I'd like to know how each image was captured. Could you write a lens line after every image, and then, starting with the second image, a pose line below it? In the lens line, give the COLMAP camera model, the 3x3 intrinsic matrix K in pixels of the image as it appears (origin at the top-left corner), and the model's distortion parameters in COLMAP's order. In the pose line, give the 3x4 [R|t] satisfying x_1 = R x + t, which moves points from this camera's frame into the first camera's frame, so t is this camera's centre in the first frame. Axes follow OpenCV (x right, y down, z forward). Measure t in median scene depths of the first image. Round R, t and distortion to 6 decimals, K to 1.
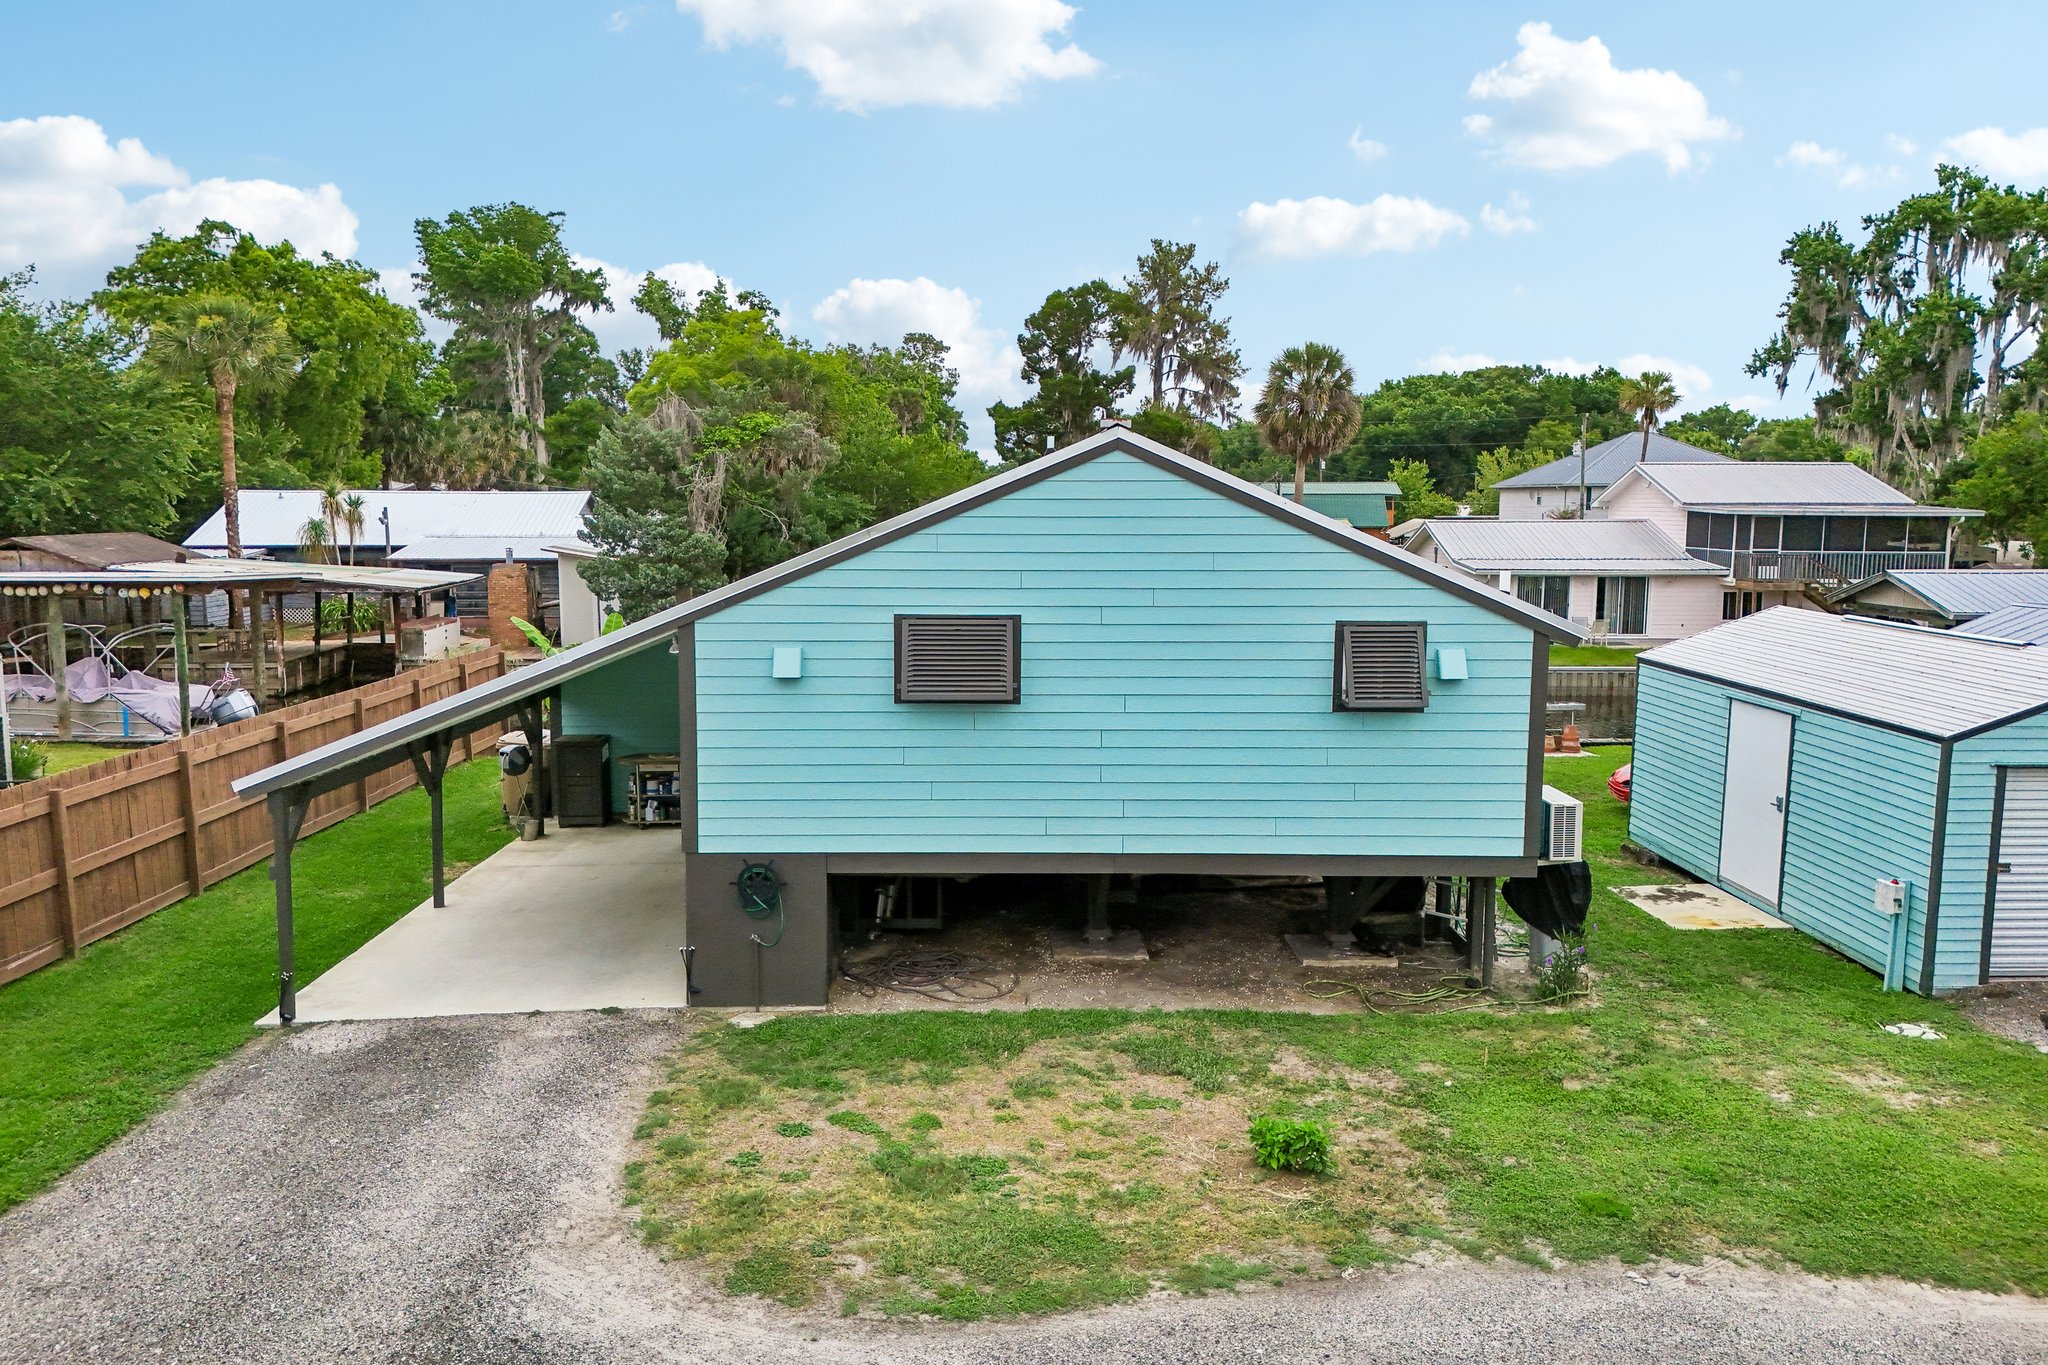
lens RADIAL K [[1506.8, 0, 1028.2], [0, 1506.8, 678.5], [0, 0, 1]] dist [0.066035, -0.056287]
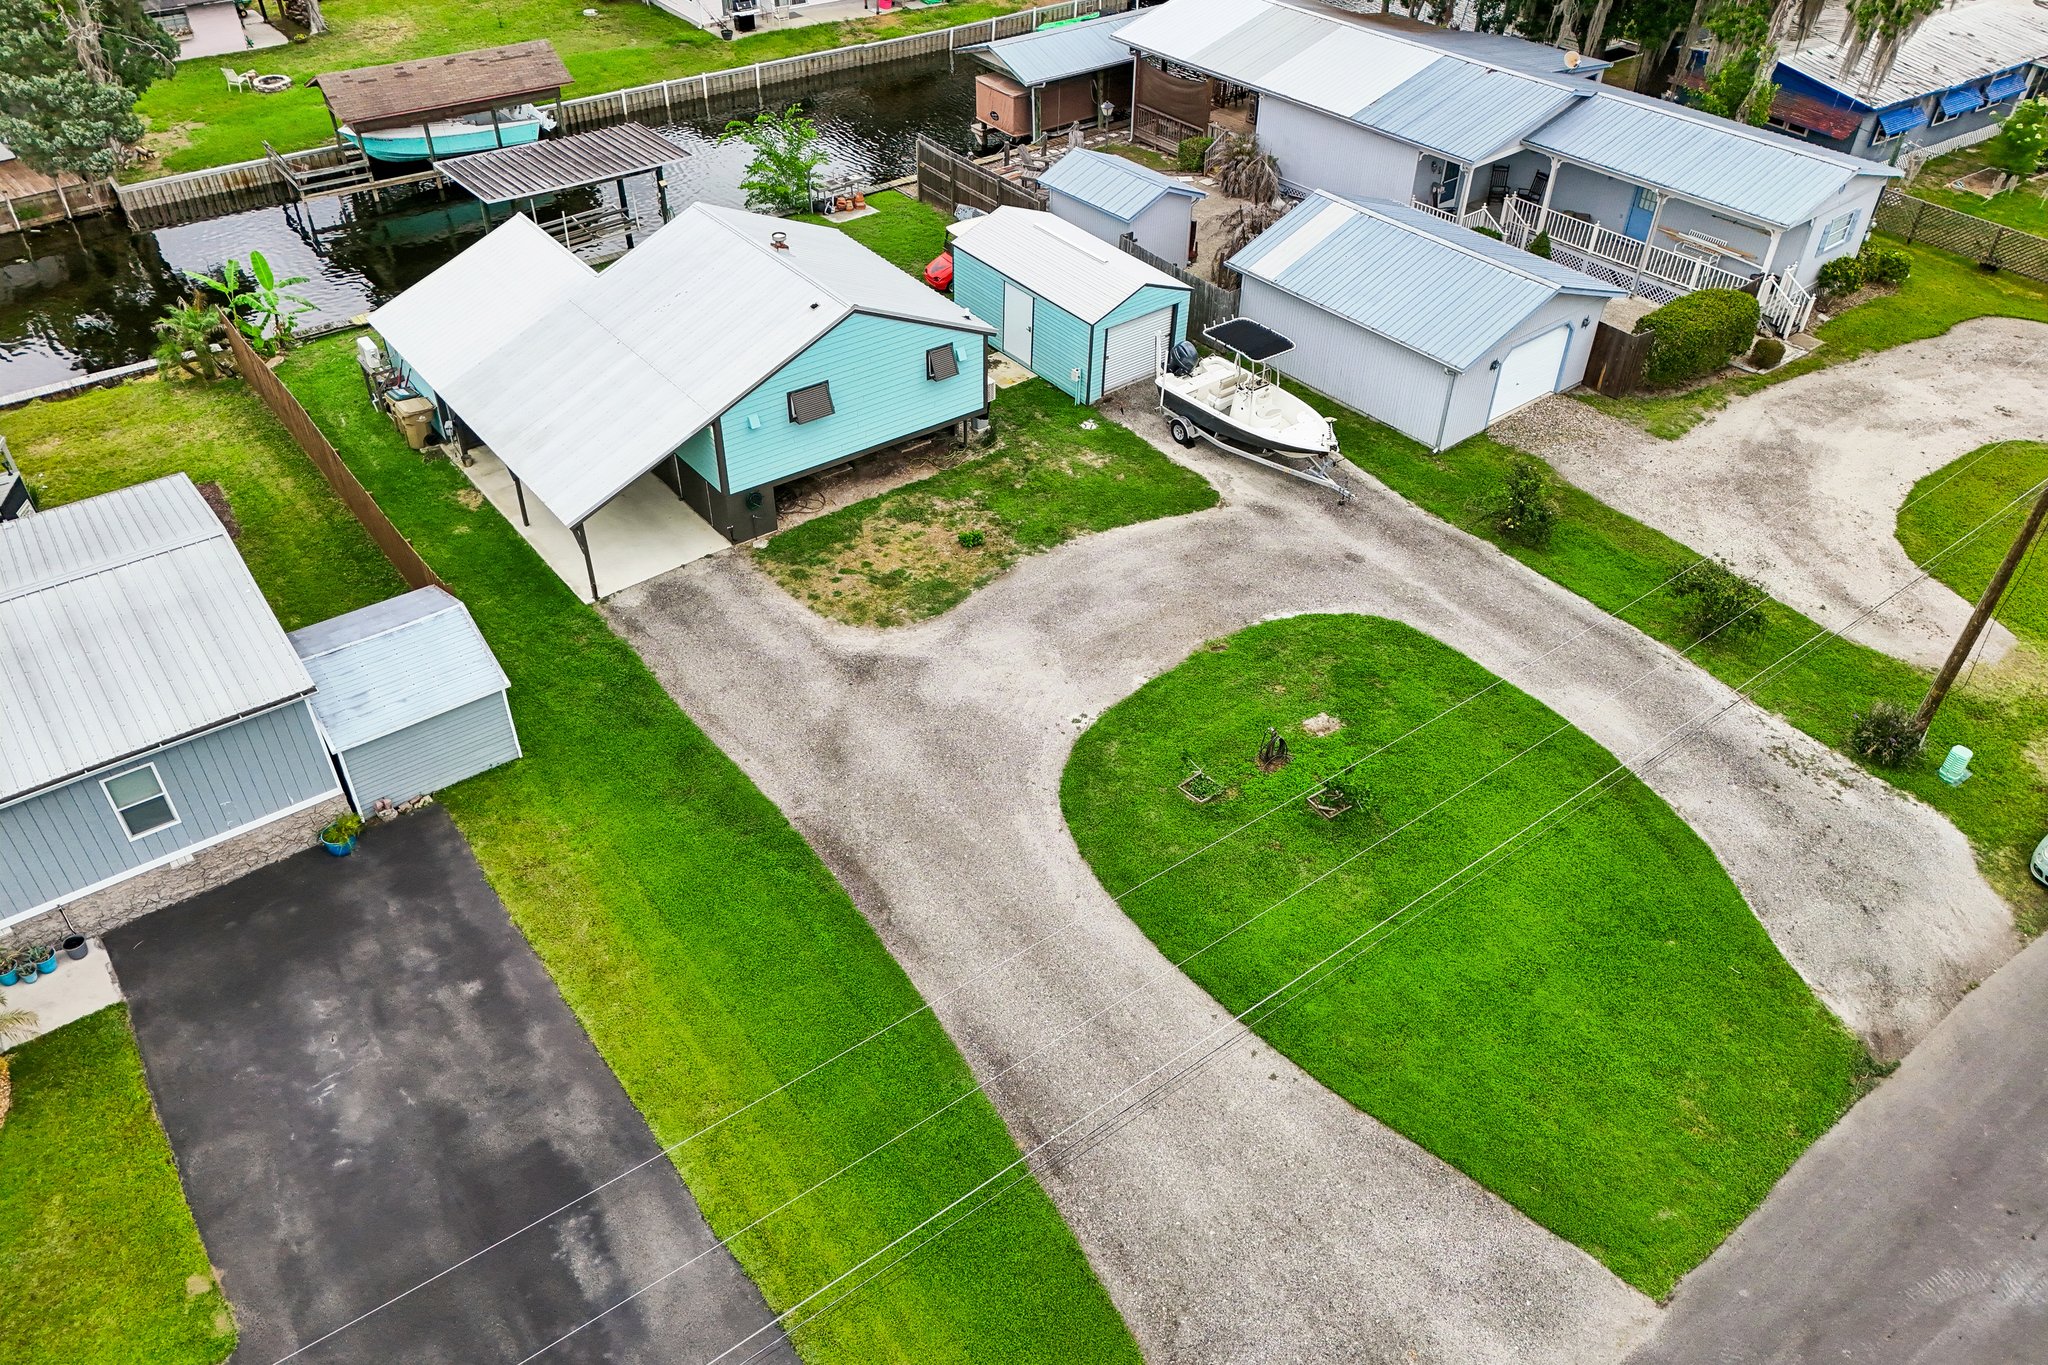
lens RADIAL K [[1506.8, 0, 1026.6], [0, 1506.8, 665.0], [0, 0, 1]] dist [0.066035, -0.056287]
pose [[0.809287, -0.358549, 0.465292, -1.043550], [0.053479, 0.833787, 0.549489, -0.976747], [-0.584973, -0.419811, 0.693949, -1.164254]]
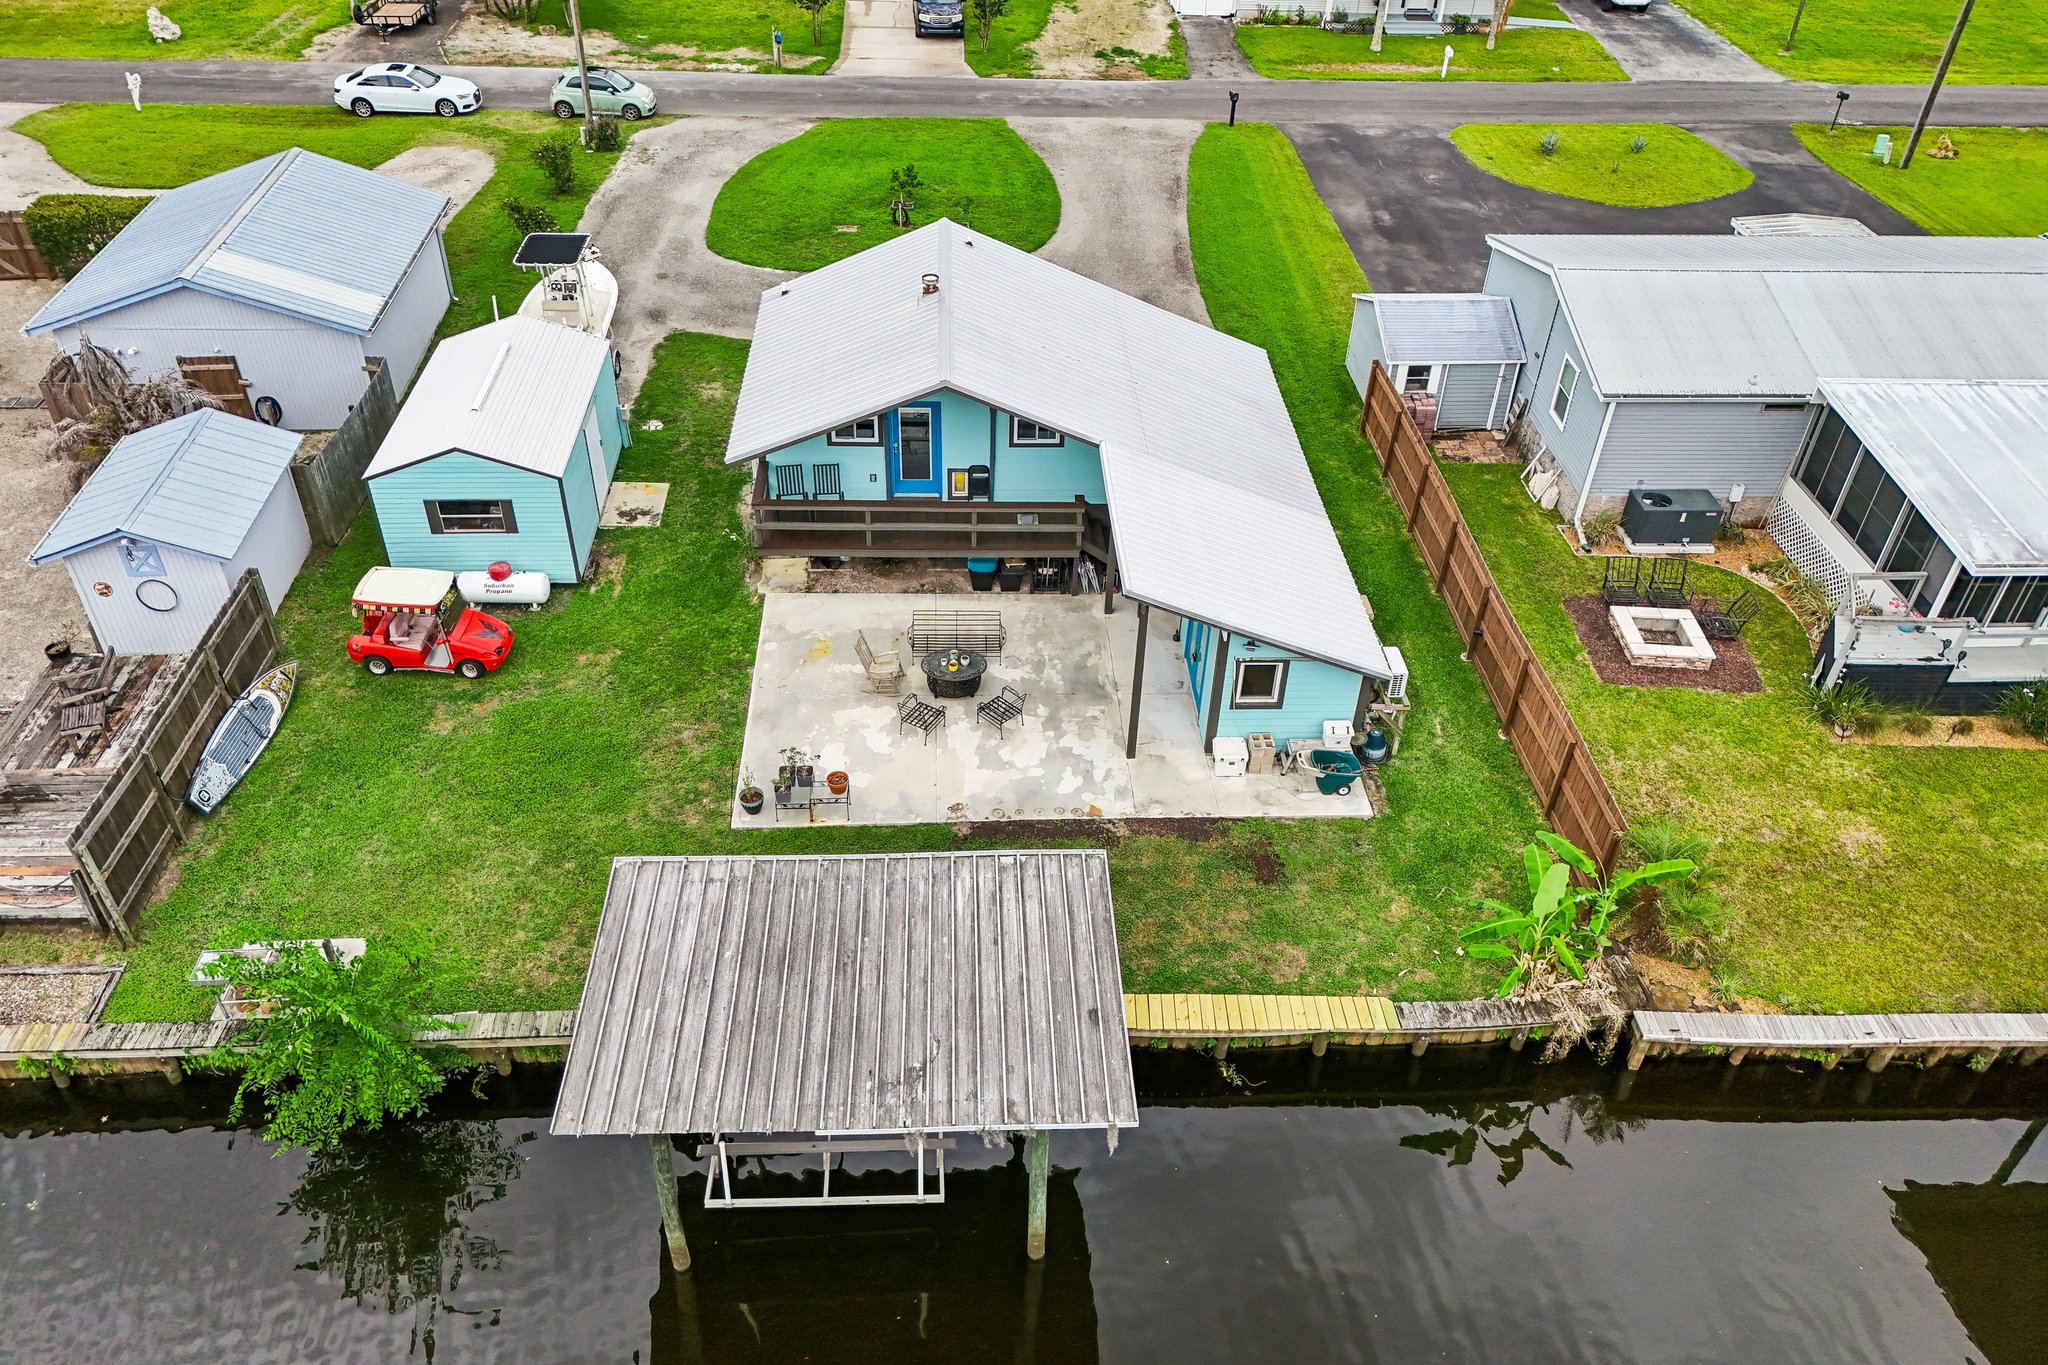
lens RADIAL K [[1506.8, 0, 1025.9], [0, 1506.8, 670.2], [0, 0, 1]] dist [0.066035, -0.056287]
pose [[-0.999230, -0.013805, -0.036738, 0.005727], [-0.035395, 0.721371, 0.691643, -1.257517], [0.016953, 0.692411, -0.721304, 3.038402]]
